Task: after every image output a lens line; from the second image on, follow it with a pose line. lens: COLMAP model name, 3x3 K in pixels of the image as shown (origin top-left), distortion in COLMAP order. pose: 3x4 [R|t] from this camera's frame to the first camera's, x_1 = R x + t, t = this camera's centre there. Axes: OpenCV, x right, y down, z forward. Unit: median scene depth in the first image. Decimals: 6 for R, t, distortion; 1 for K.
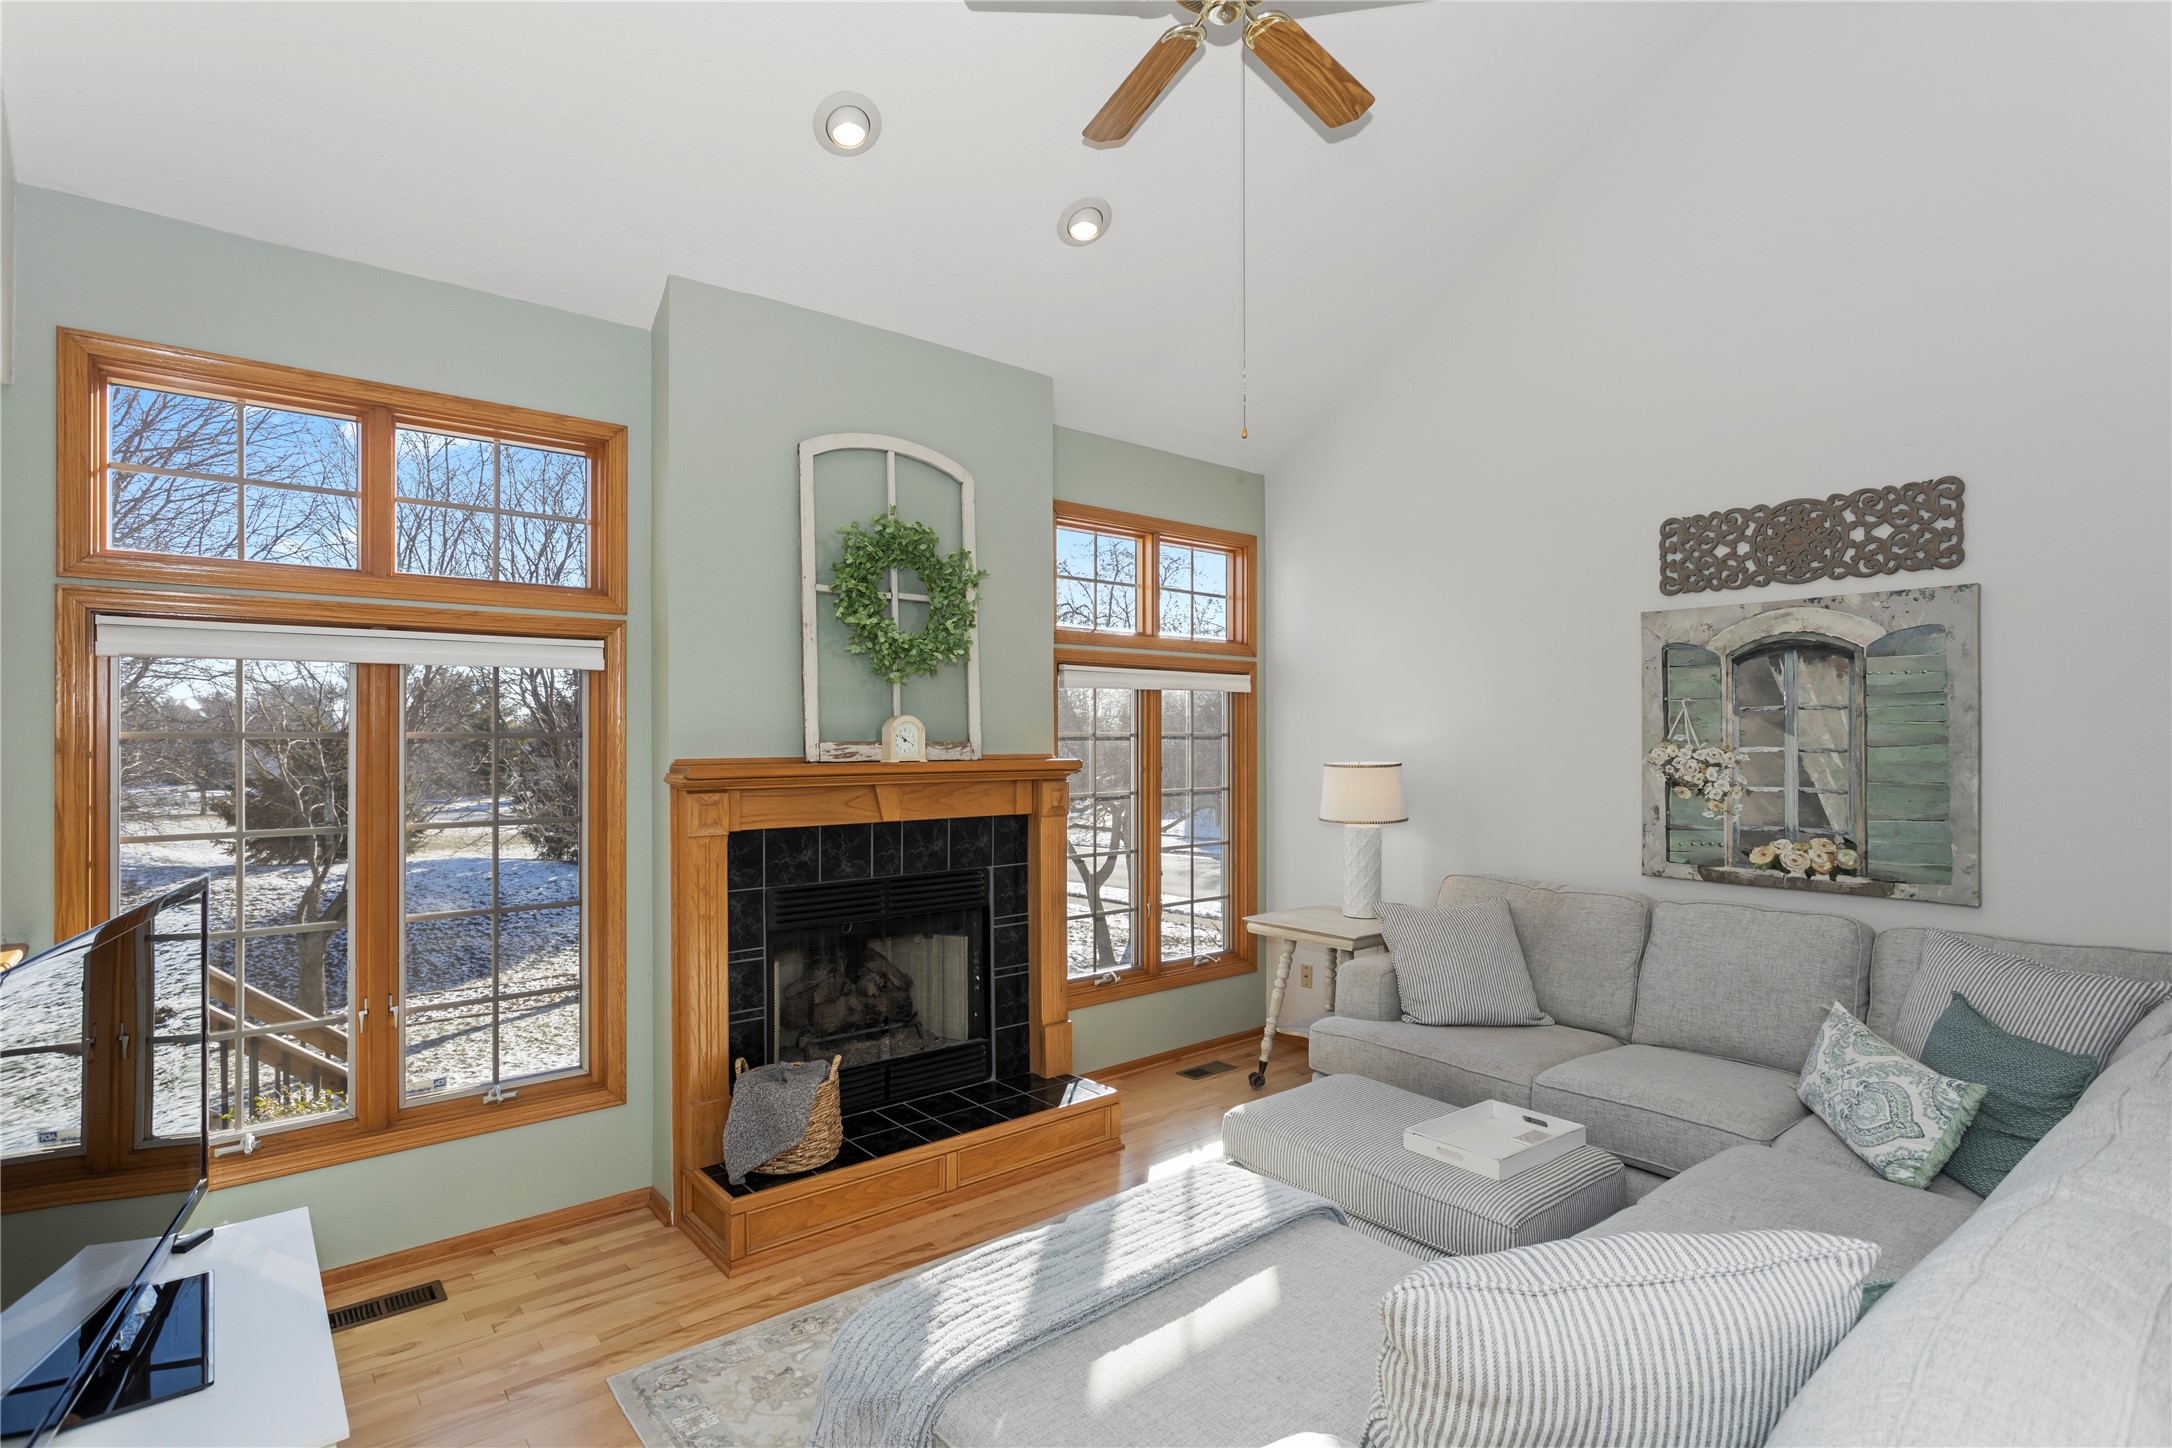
lens RADIAL K [[1058.8, 0, 1075.8], [0, 1058.8, 726.4], [0, 0, 1]] dist [-0.014766, 0.002390]
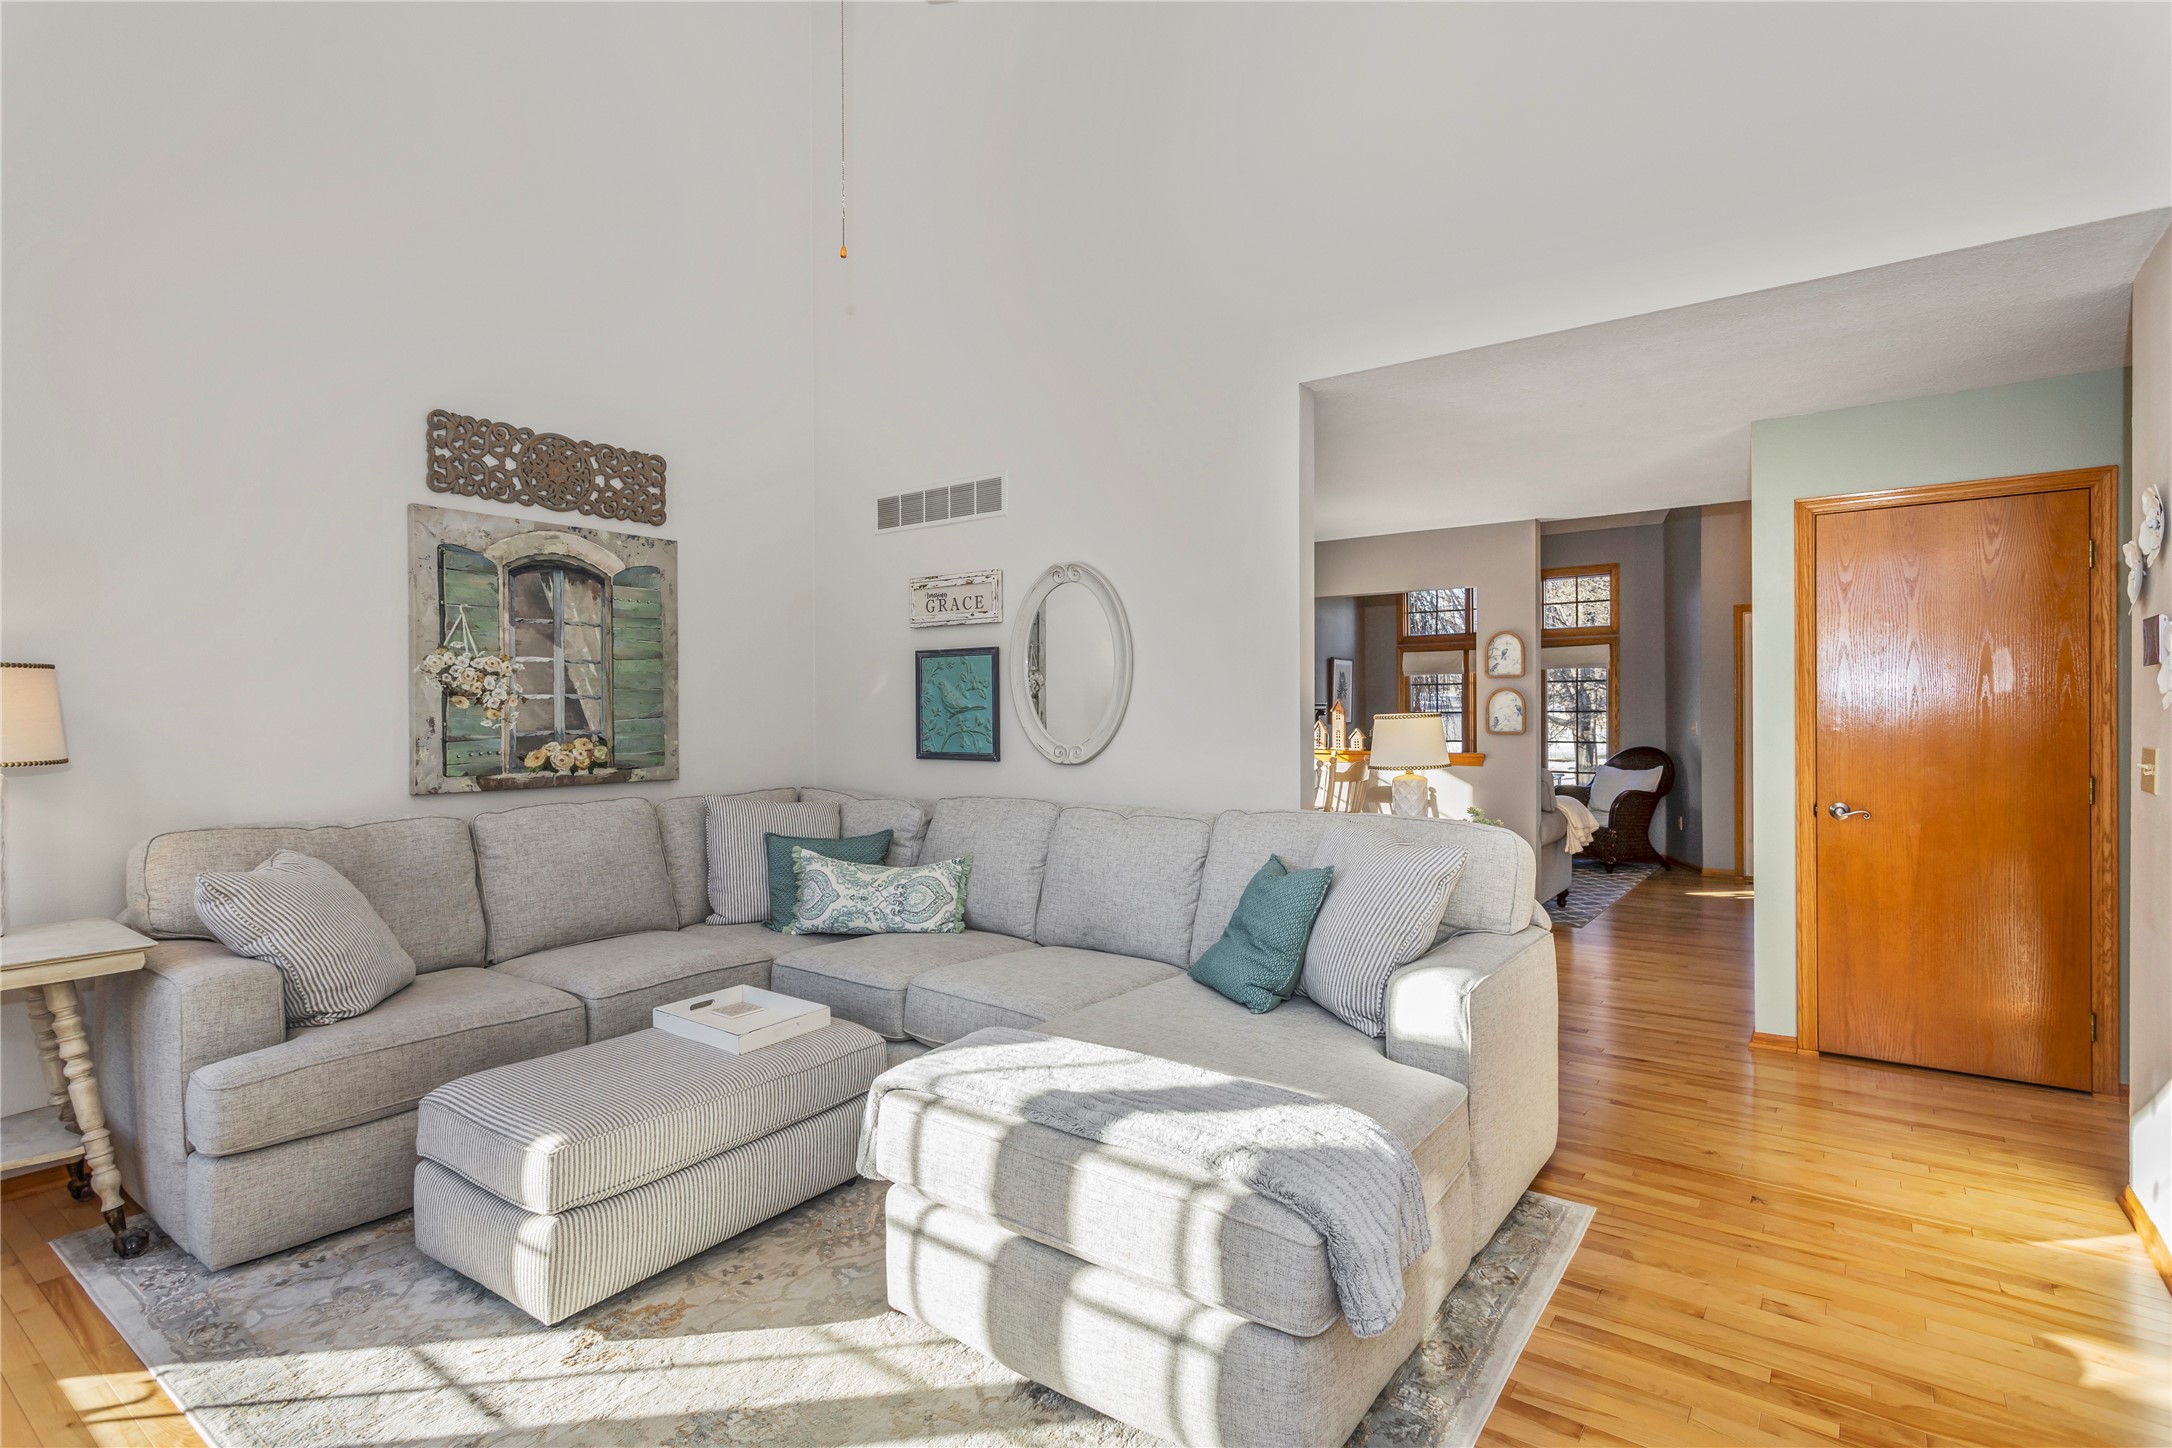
lens RADIAL K [[1049.8, 0, 1098.2], [0, 1049.8, 725.5], [0, 0, 1]] dist [0.004916, 0.000328]
pose [[-0.248602, -0.005205, 0.968592, -0.522392], [0.002365, 0.999979, 0.005981, 0.084256], [-0.968603, 0.003778, -0.248585, 0.716360]]
